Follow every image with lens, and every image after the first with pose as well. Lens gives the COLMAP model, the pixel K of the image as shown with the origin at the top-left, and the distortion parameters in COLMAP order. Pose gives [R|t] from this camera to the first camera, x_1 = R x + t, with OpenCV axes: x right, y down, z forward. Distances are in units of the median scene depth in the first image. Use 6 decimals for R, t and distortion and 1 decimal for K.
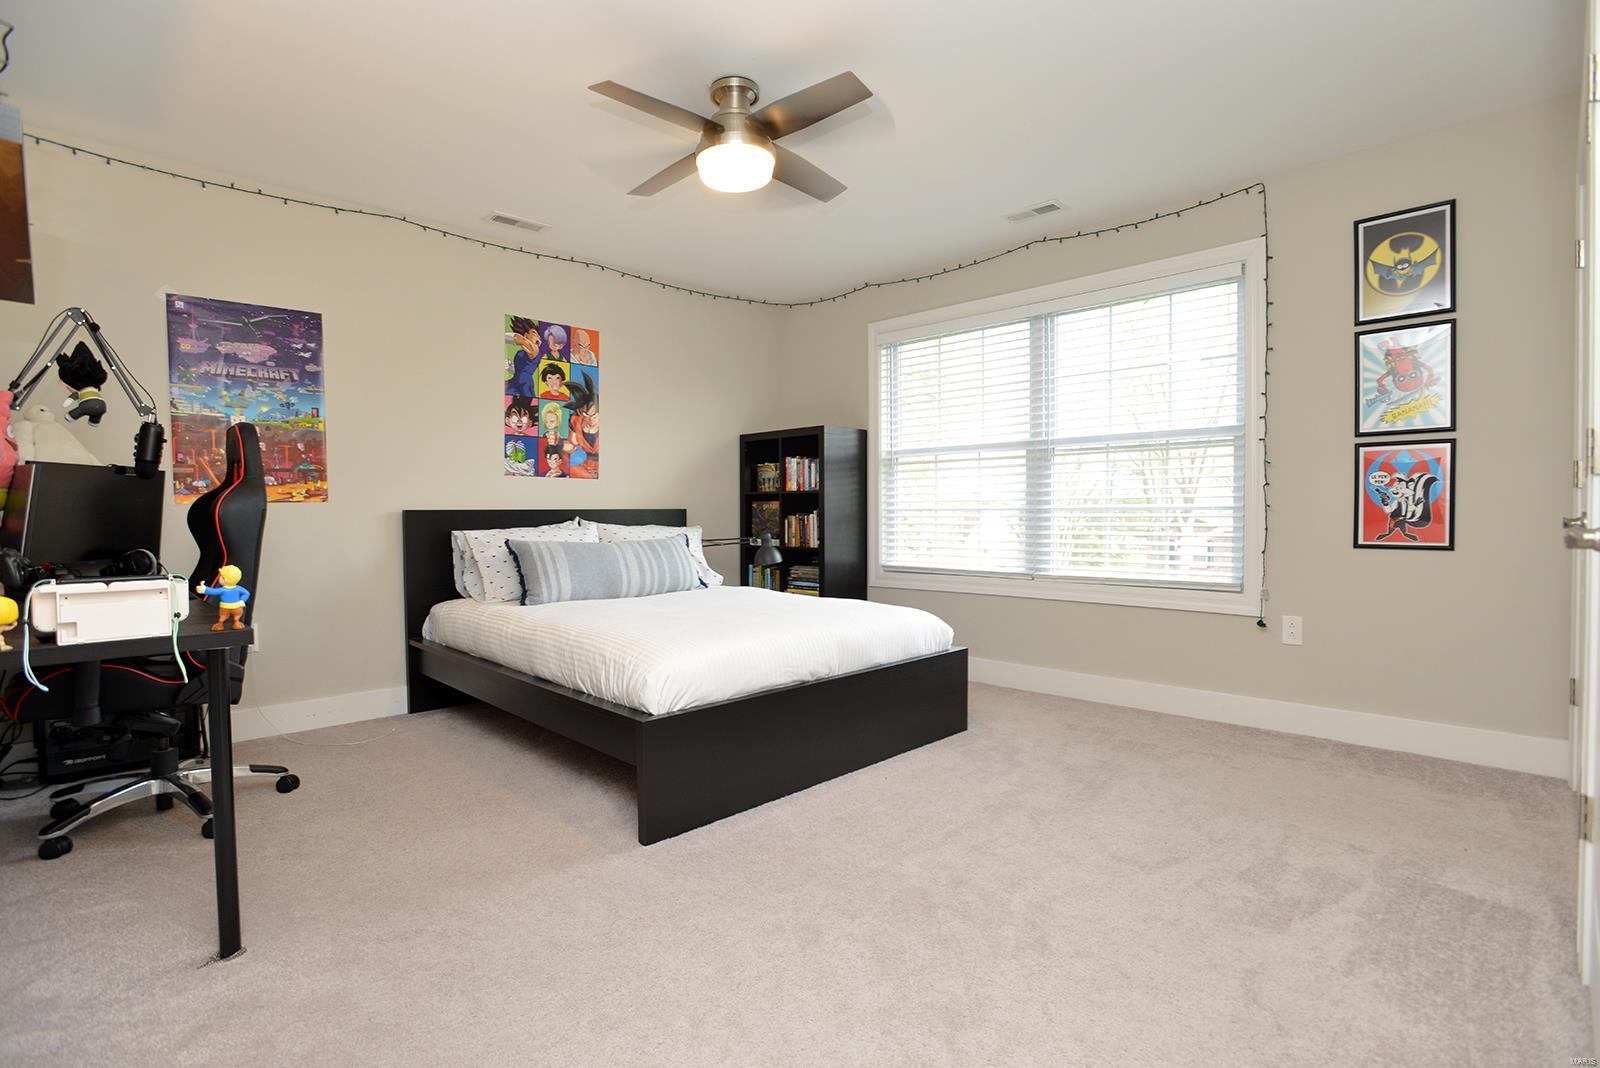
lens RADIAL K [[797.1, 0, 799.4], [0, 797.1, 526.7], [0, 0, 1]] dist [0.004281, 0.006660]
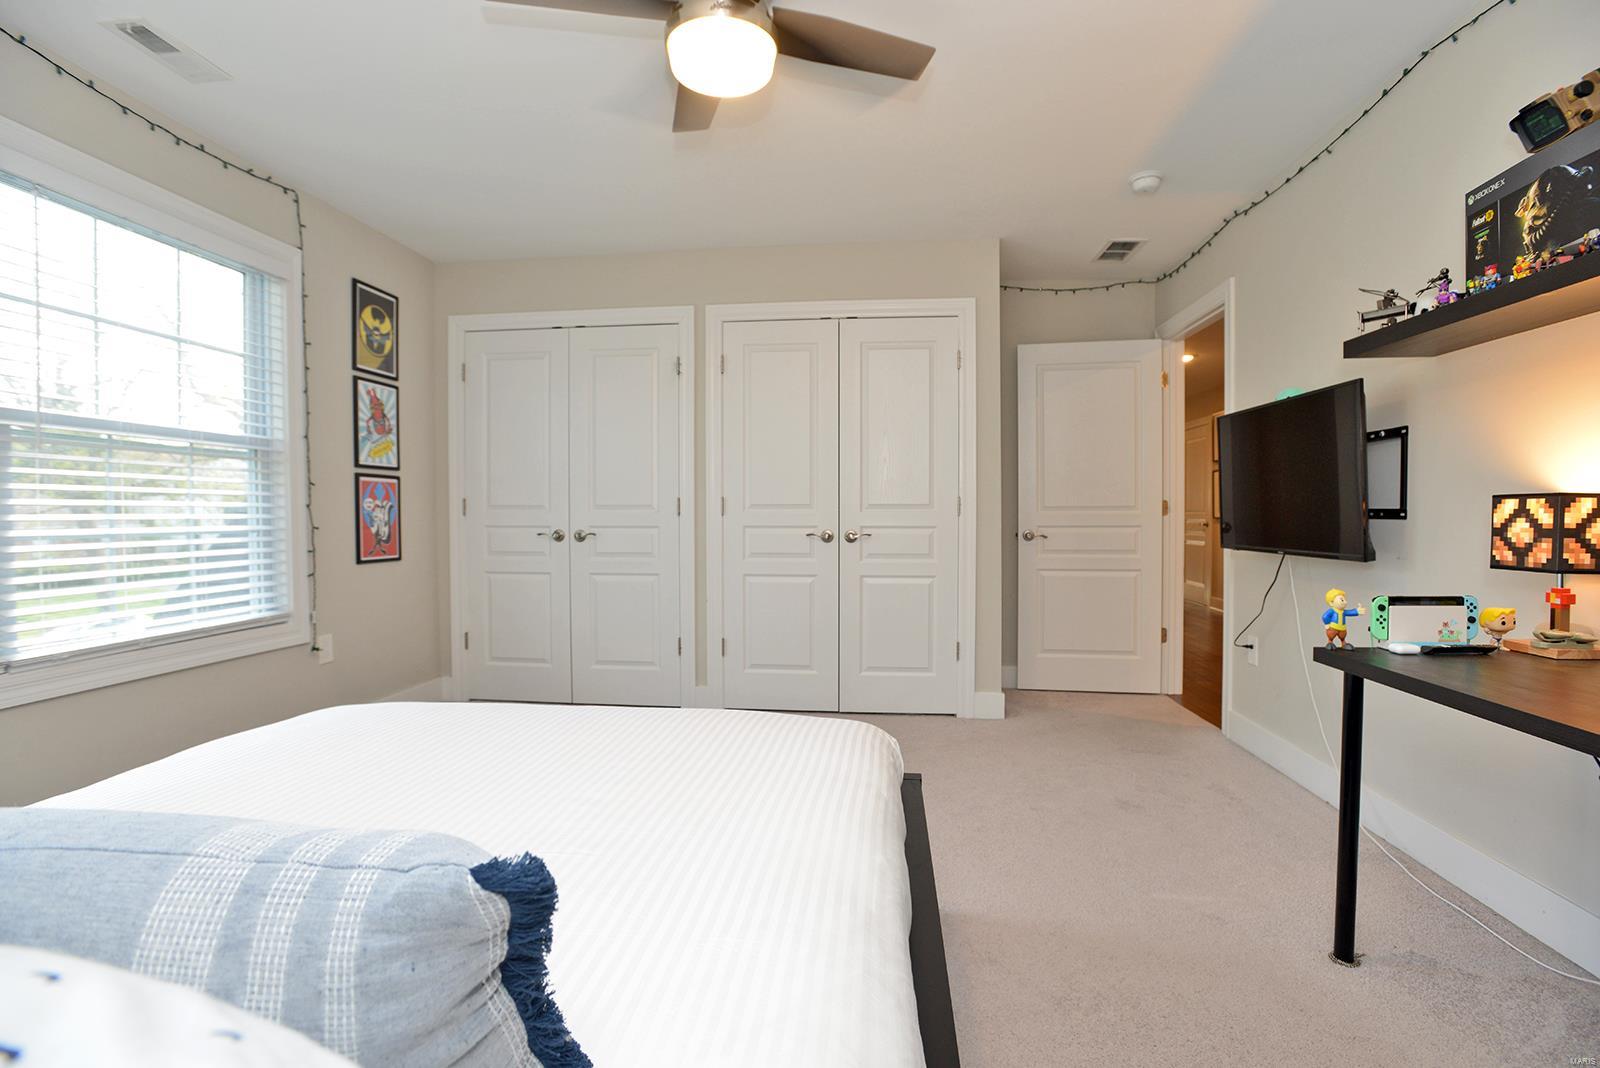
lens RADIAL K [[797.1, 0, 801.9], [0, 797.1, 530.7], [0, 0, 1]] dist [0.004281, 0.006660]
pose [[-0.632750, -0.011535, 0.774270, -0.605829], [0.023029, 0.999166, 0.033706, -0.046715], [-0.774014, 0.039159, -0.631957, 1.264027]]
